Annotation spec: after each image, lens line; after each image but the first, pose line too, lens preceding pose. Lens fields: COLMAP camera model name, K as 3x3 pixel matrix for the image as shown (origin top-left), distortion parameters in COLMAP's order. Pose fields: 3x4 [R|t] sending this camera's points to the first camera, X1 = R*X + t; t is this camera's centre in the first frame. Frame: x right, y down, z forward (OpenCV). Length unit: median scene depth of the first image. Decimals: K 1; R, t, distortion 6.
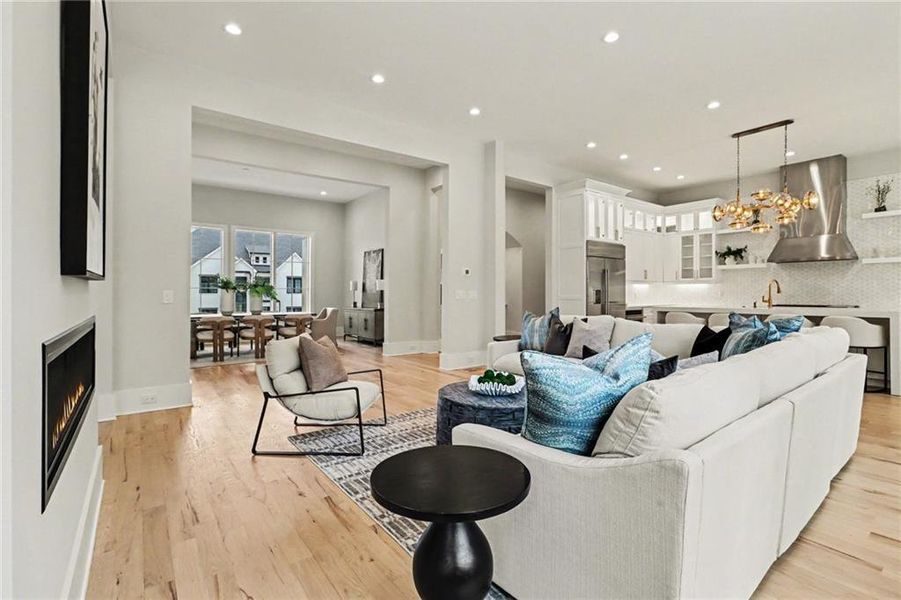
lens RADIAL K [[422.6, 0, 455.9], [0, 422.6, 294.0], [0, 0, 1]] dist [0.002277, 0.000106]
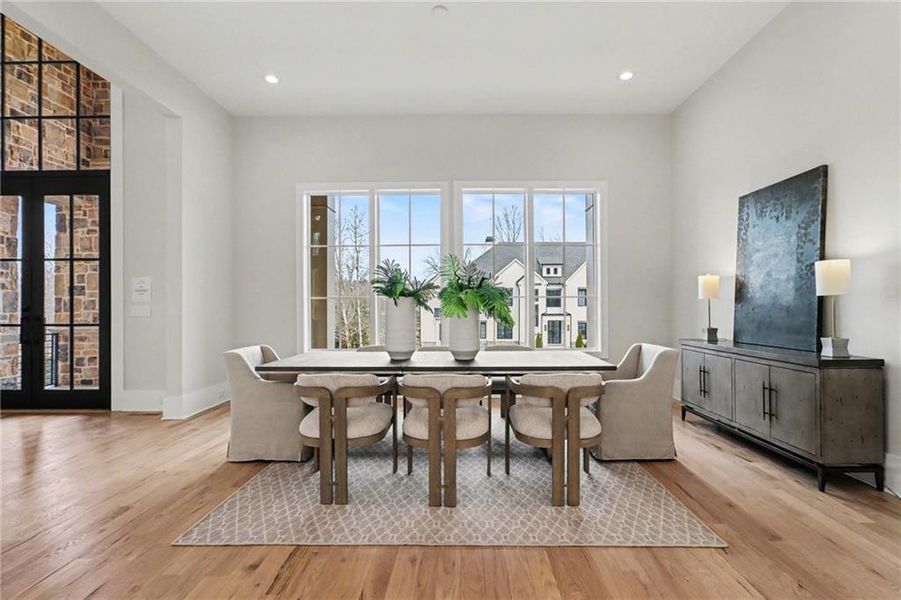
lens RADIAL K [[422.6, 0, 455.0], [0, 422.6, 302.1], [0, 0, 1]] dist [0.002277, 0.000106]
pose [[0.787623, -0.005320, -0.616135, -0.186387], [0.000355, 0.999966, -0.008180, -0.002108], [0.616158, 0.006224, 0.787598, 0.548885]]
